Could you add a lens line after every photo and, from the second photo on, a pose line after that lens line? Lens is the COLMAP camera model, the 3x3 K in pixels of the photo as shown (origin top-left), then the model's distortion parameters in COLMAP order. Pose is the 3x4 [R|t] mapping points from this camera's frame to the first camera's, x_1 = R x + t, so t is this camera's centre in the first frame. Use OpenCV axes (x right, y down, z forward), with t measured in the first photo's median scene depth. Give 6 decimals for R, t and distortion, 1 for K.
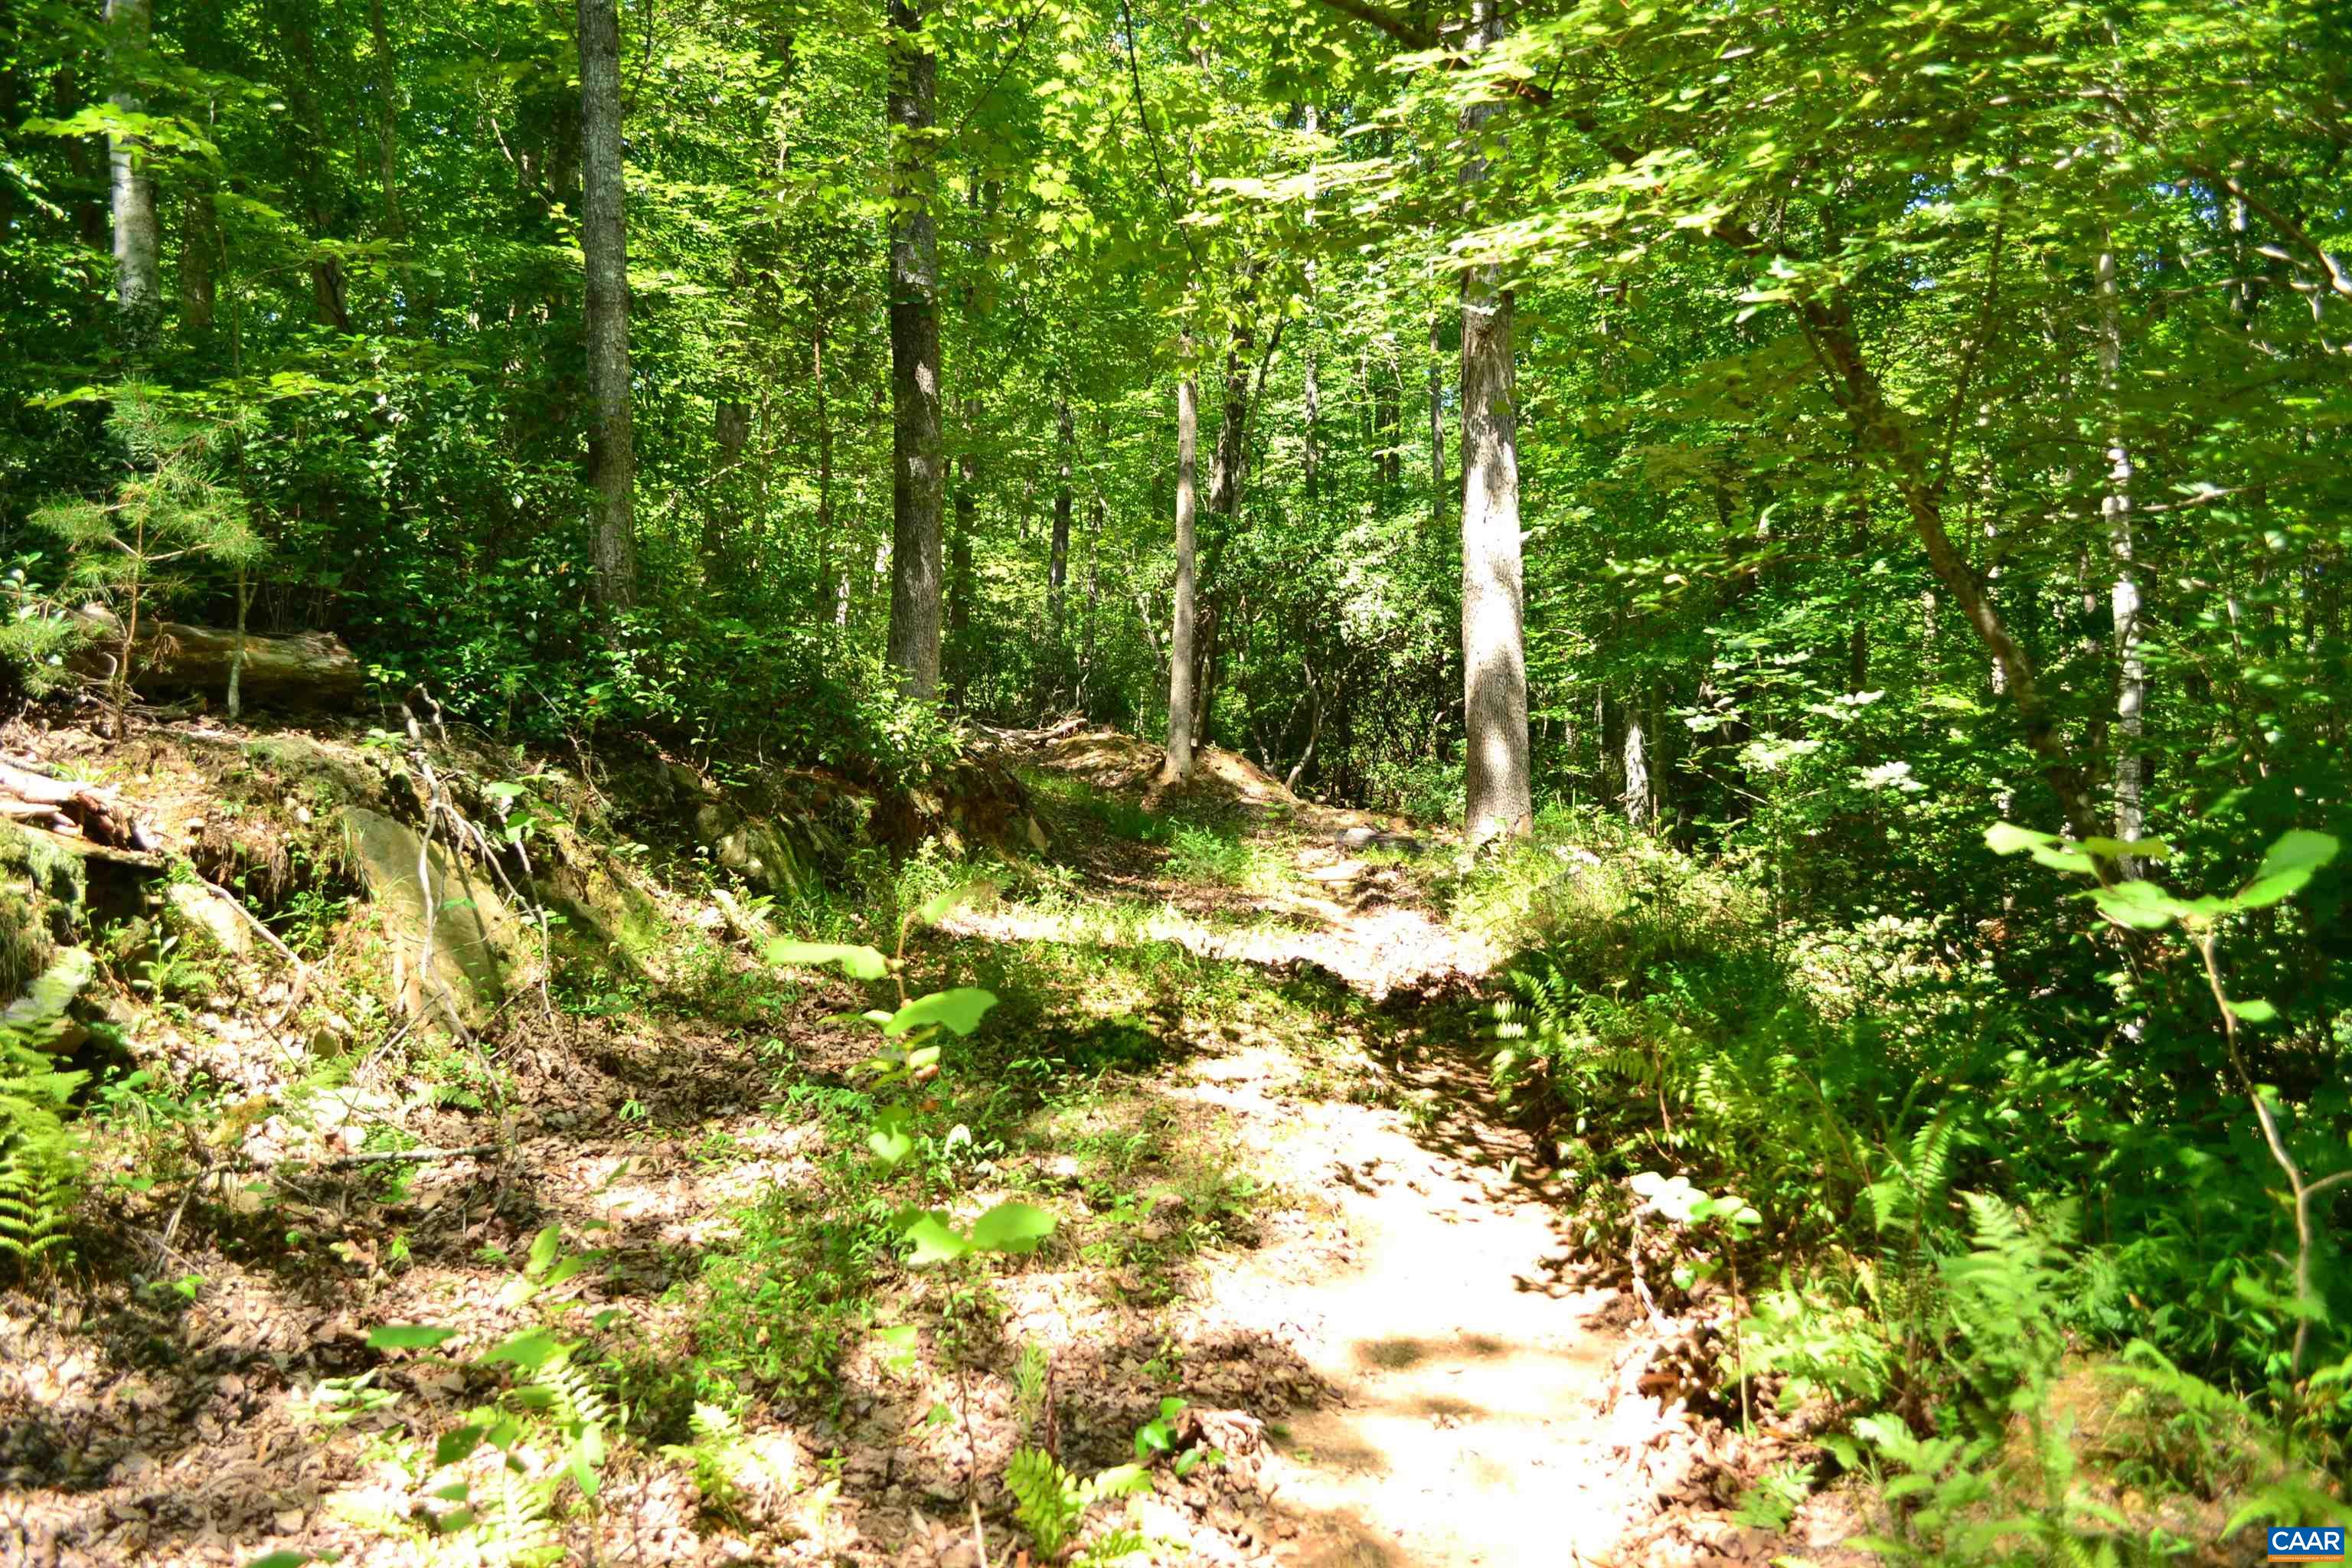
lens RADIAL K [[1789.2, 0, 1196.7], [0, 1789.2, 803.7], [0, 0, 1]] dist [-0.072037, -0.007829]
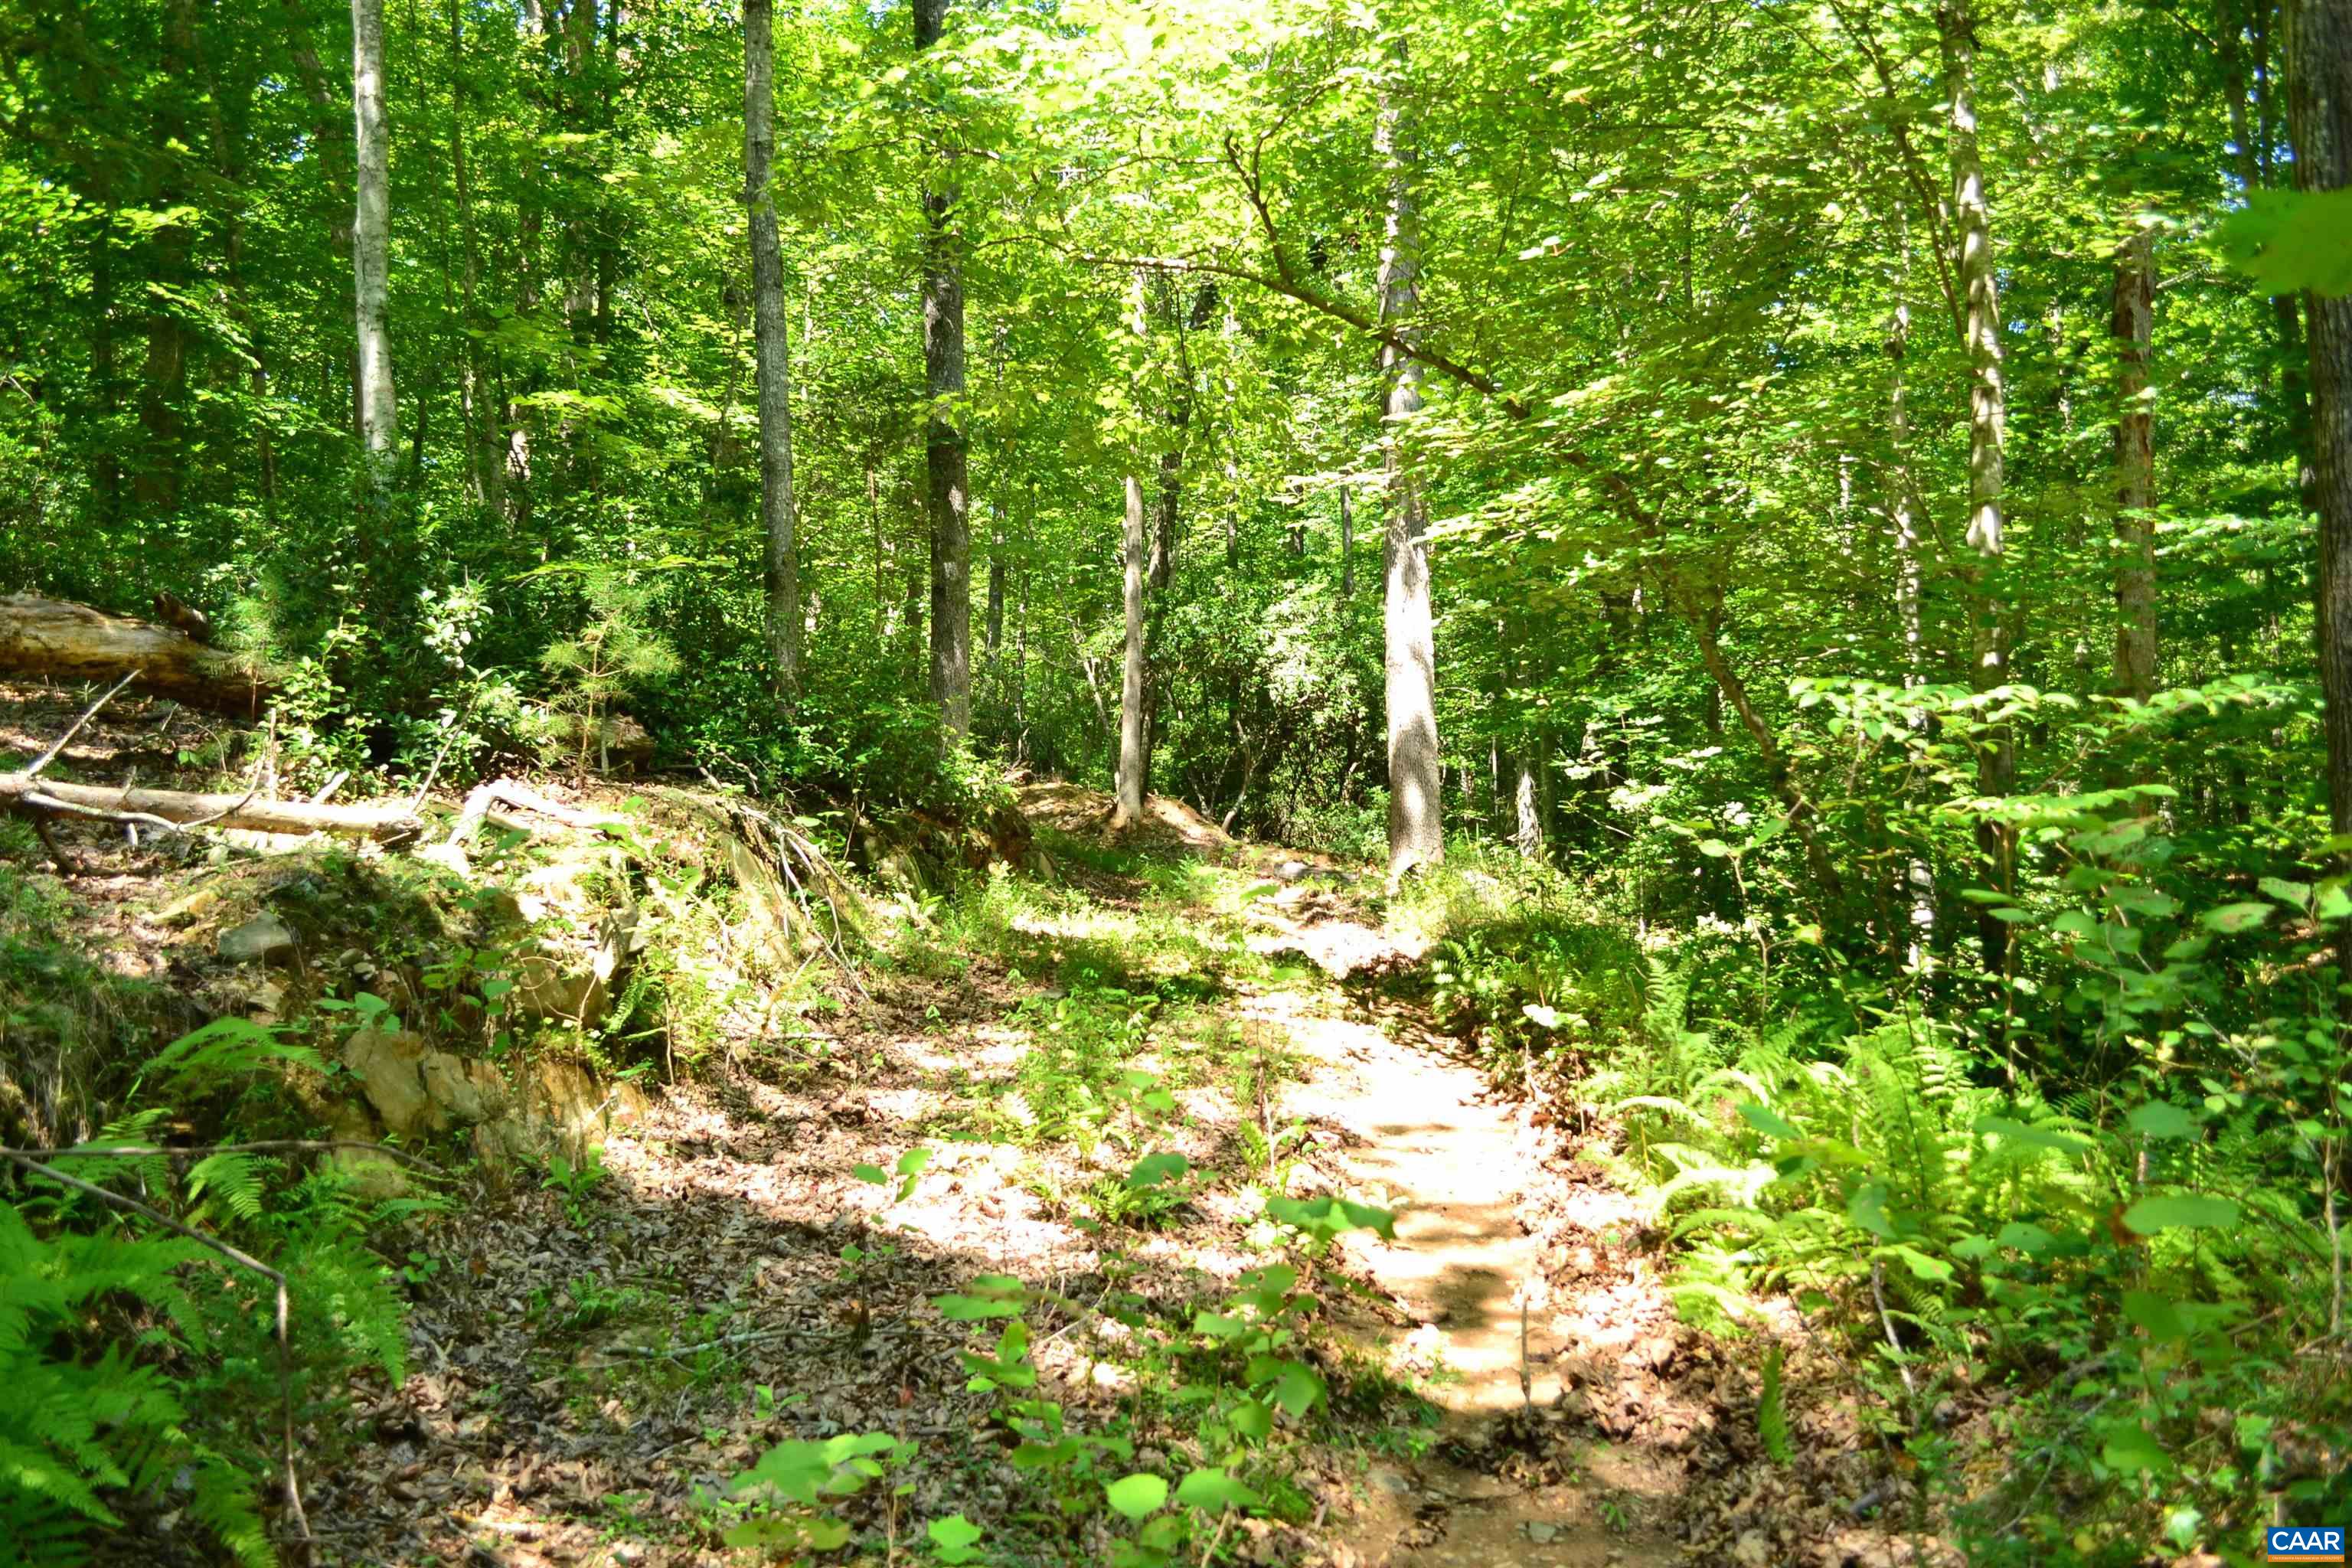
lens RADIAL K [[1789.2, 0, 1151.2], [0, 1789.2, 769.9], [0, 0, 1]] dist [-0.072037, -0.007829]
pose [[0.999433, -0.004260, 0.033387, -0.056166], [0.005784, 0.998939, -0.045694, 0.007954], [-0.033157, 0.045862, 0.998397, -0.234641]]
